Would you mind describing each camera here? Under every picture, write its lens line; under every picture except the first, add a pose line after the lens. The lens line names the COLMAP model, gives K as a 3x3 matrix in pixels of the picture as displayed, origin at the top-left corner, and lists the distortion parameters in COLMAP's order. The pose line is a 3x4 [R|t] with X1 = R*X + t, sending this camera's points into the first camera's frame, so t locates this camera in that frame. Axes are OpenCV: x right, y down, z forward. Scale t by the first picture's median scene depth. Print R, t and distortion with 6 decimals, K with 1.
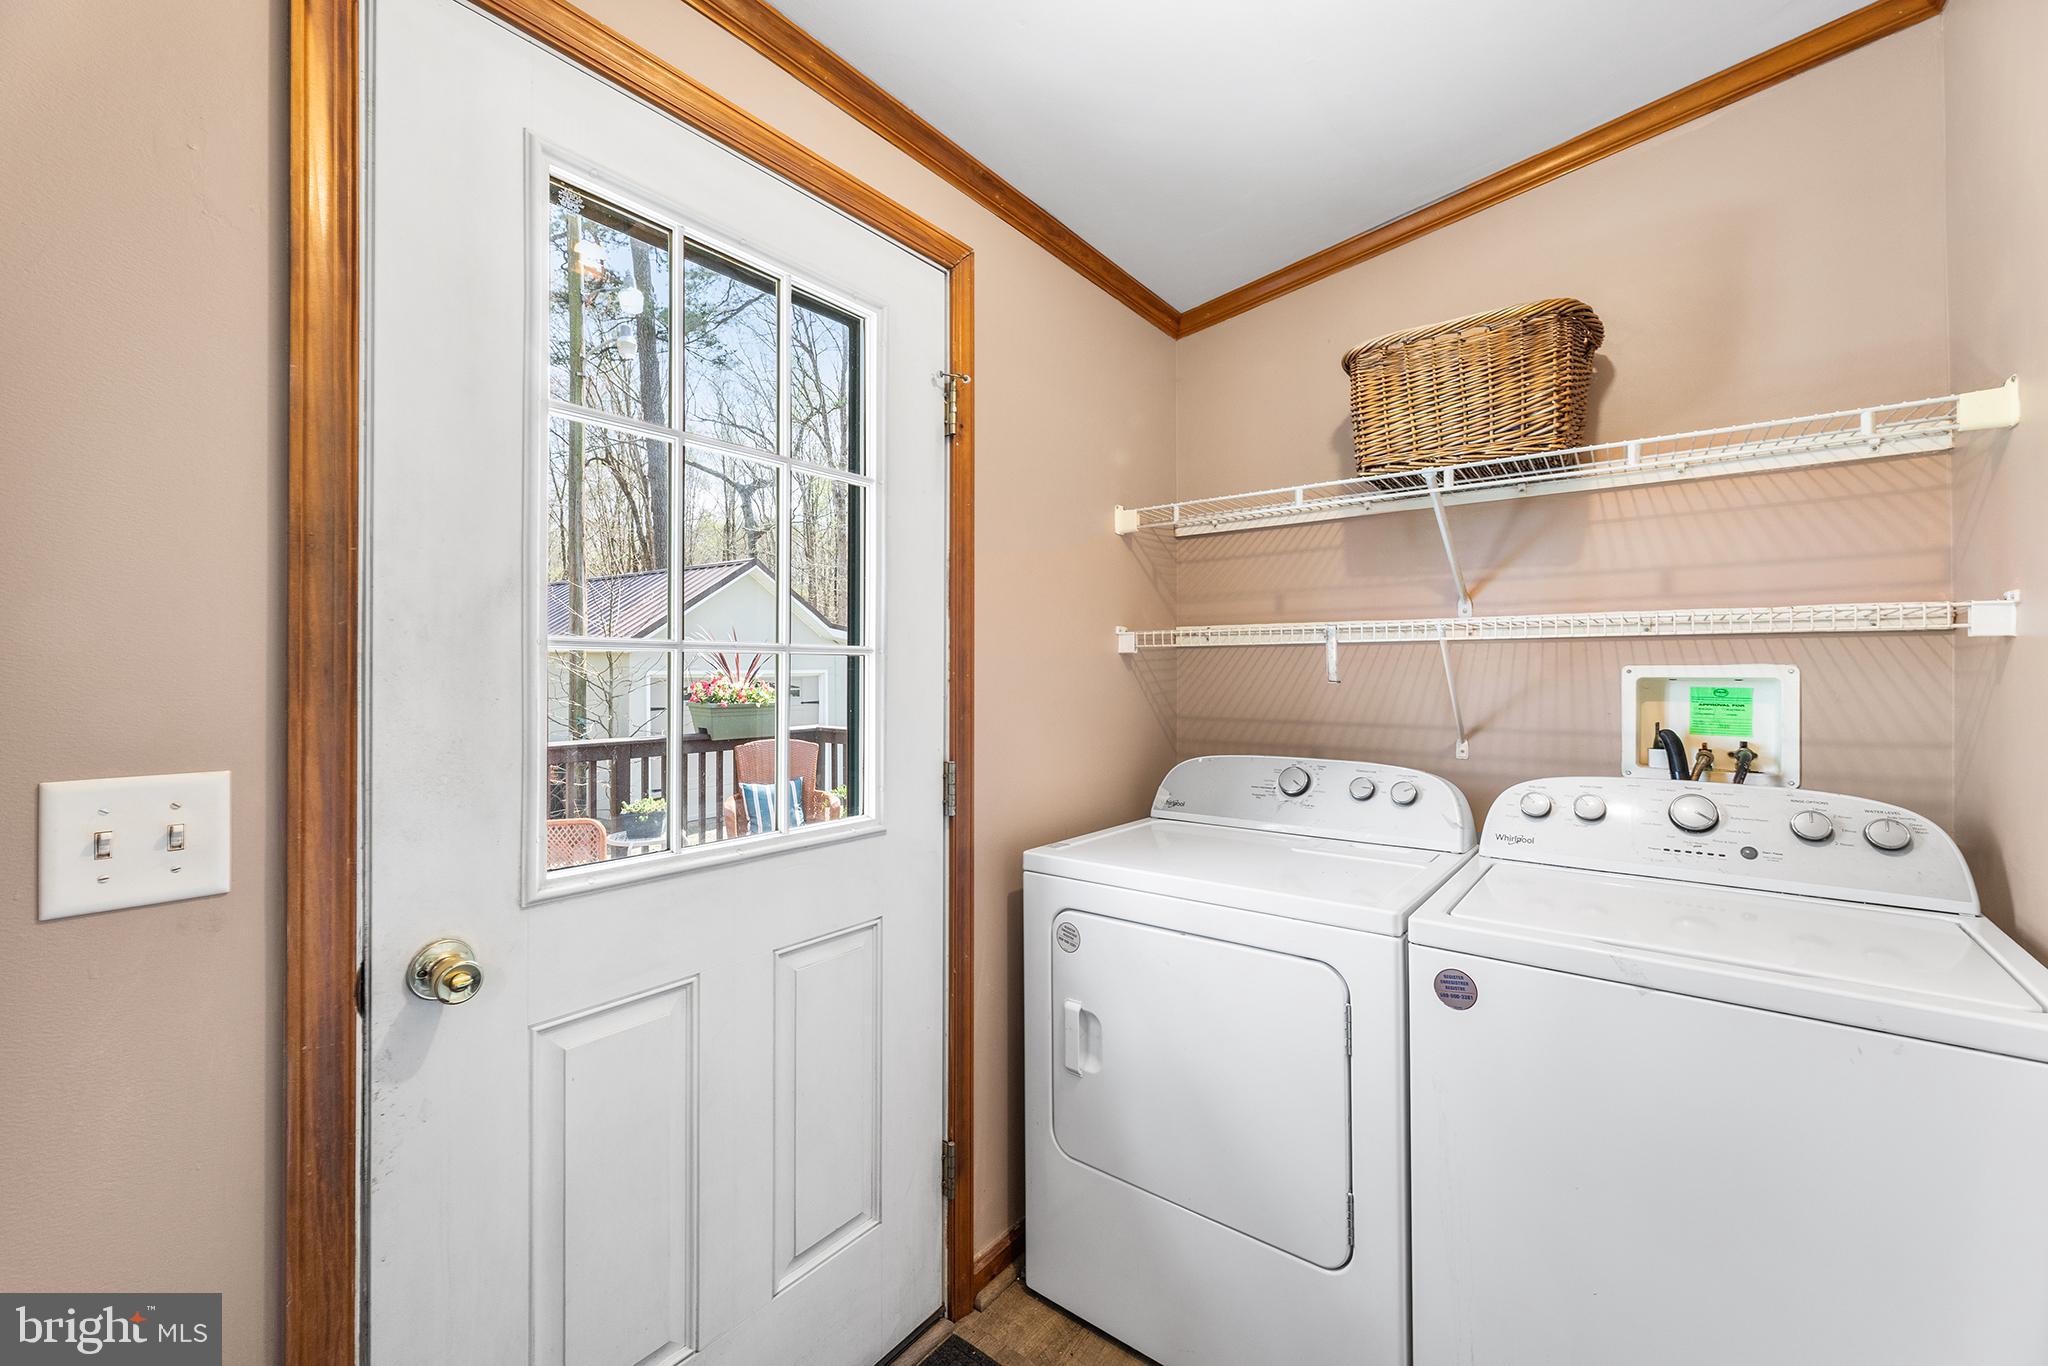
lens RADIAL K [[829.8, 0, 1020.7], [0, 829.8, 677.9], [0, 0, 1]] dist [0.002597, -0.000702]
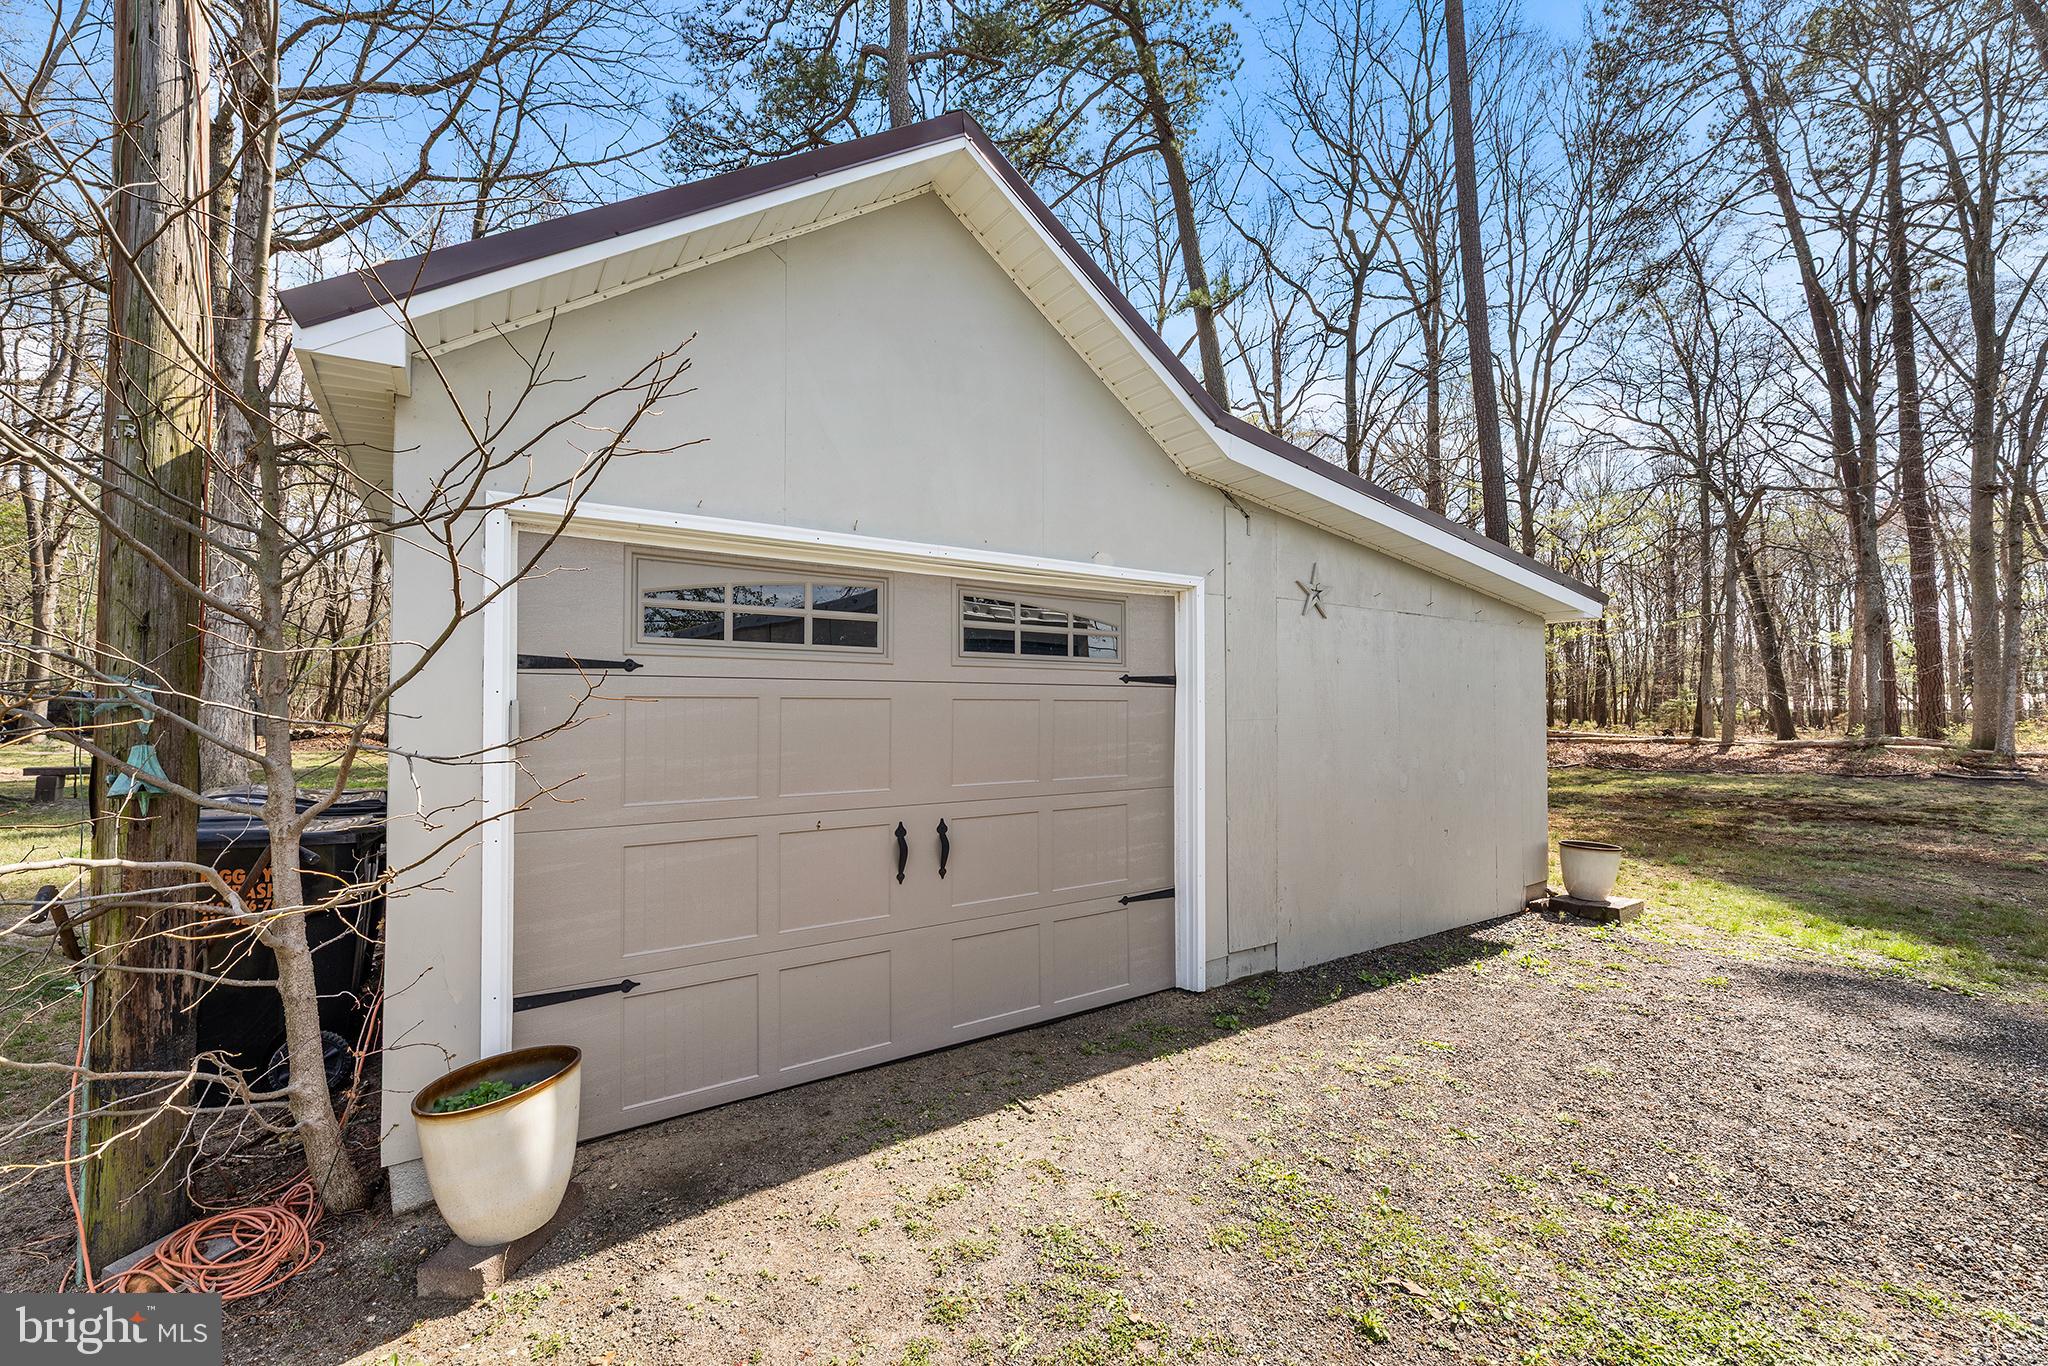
lens RADIAL K [[829.8, 0, 1020.7], [0, 829.8, 677.9], [0, 0, 1]] dist [0.002597, -0.000702]
pose [[0.937621, 0.001245, -0.347657, -0.098500], [-0.019647, 0.998585, -0.049411, 0.022278], [0.347104, 0.053160, 0.936319, 0.359339]]
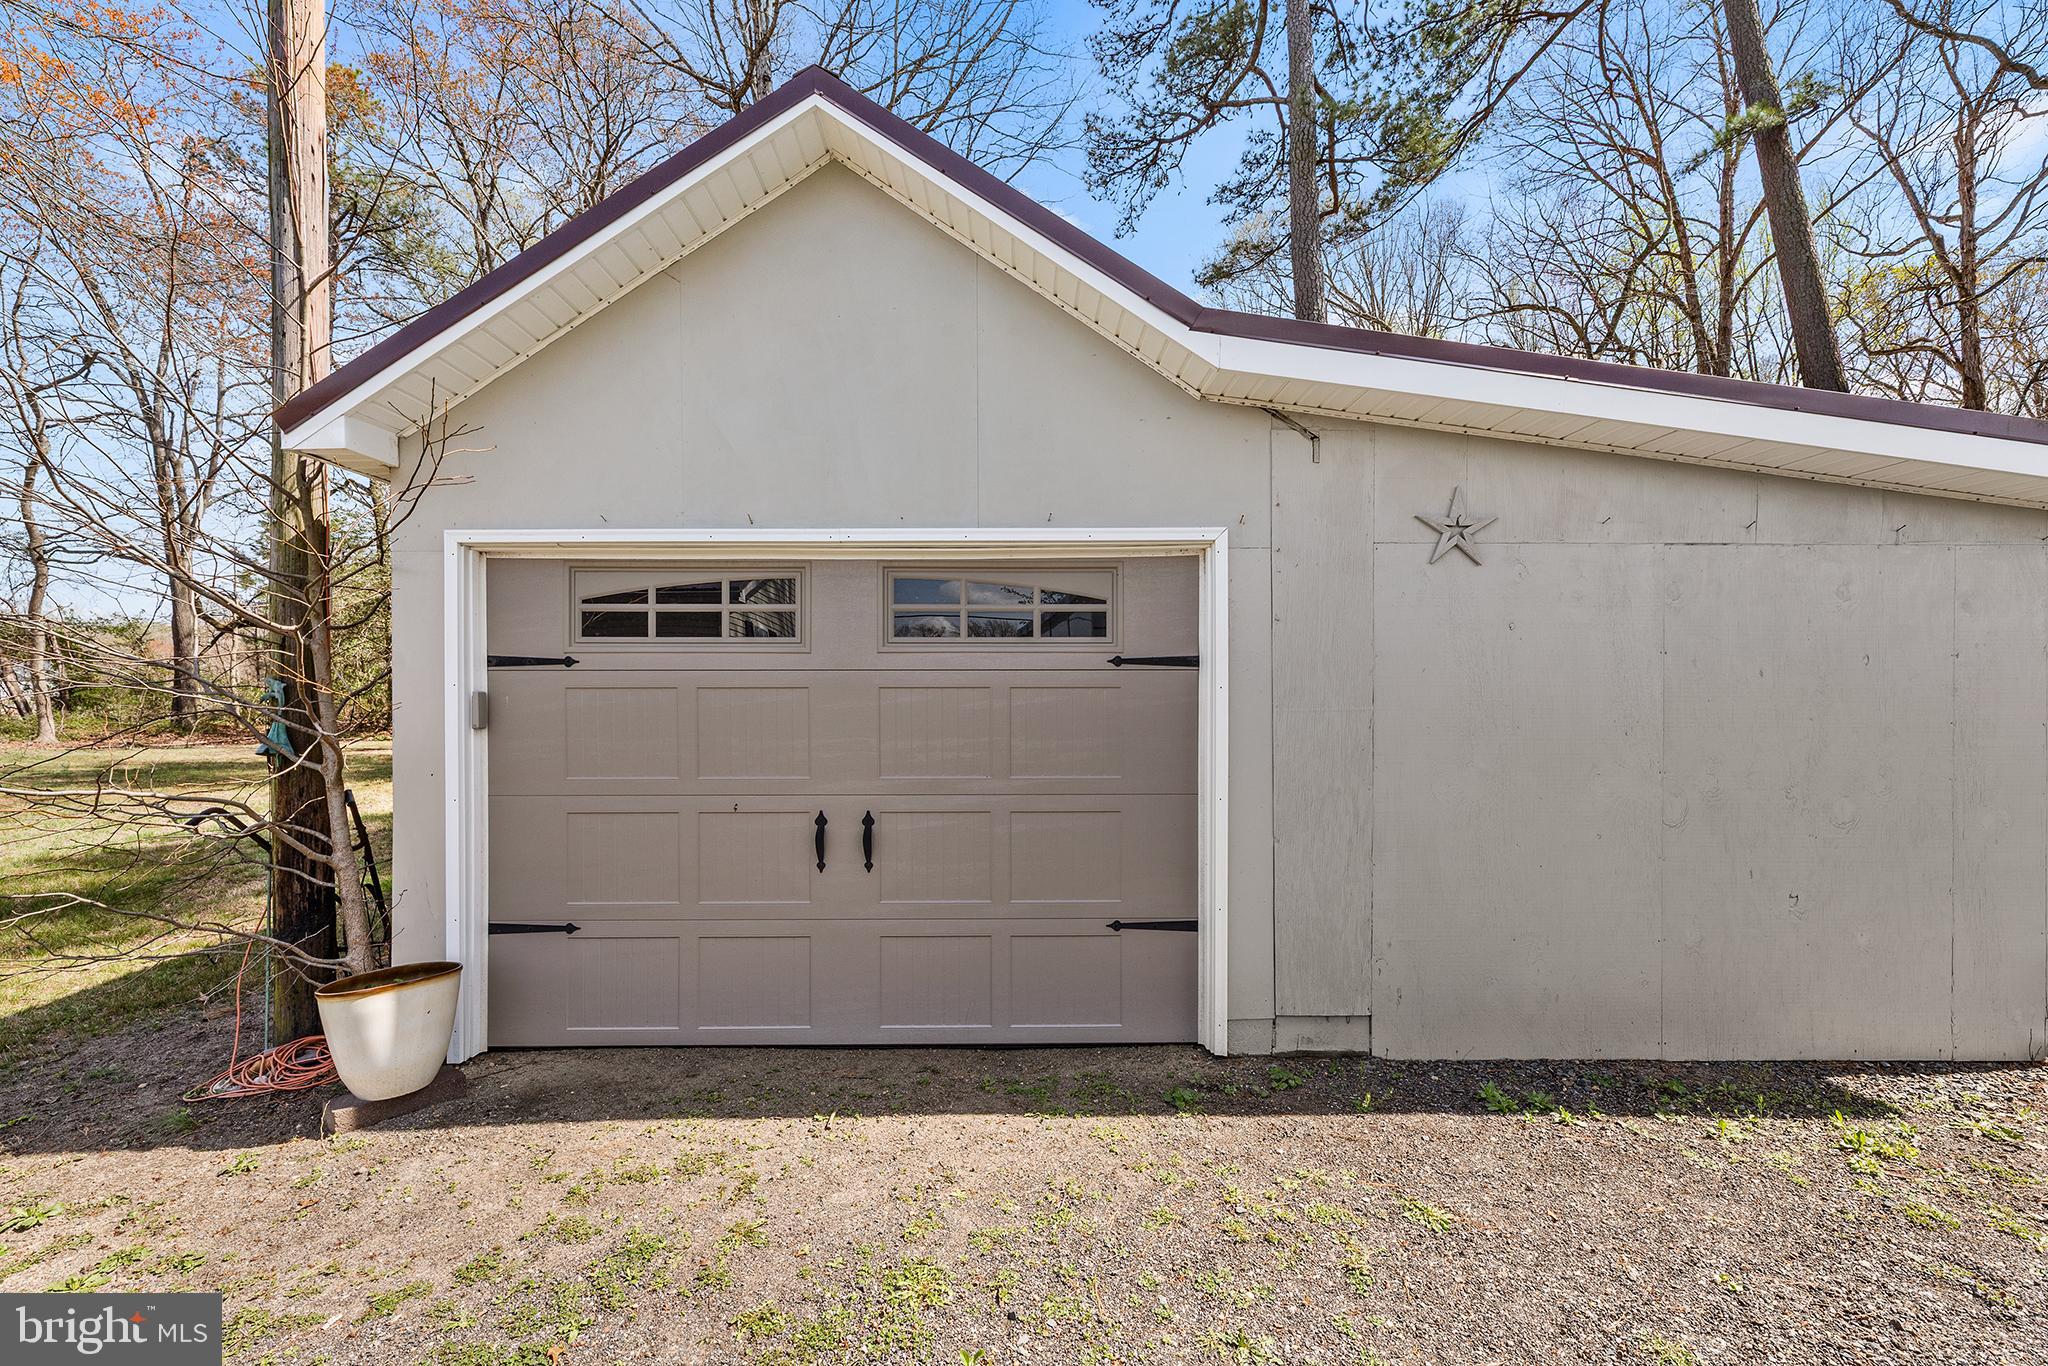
lens RADIAL K [[843.3, 0, 1023.6], [0, 843.3, 688.2], [0, 0, 1]] dist [0.003558, 0.000334]
pose [[0.589229, 0.002377, -0.807962, -0.037144], [-0.021206, 0.999697, -0.012523, 0.020578], [0.807688, 0.024513, 0.589101, 0.421934]]
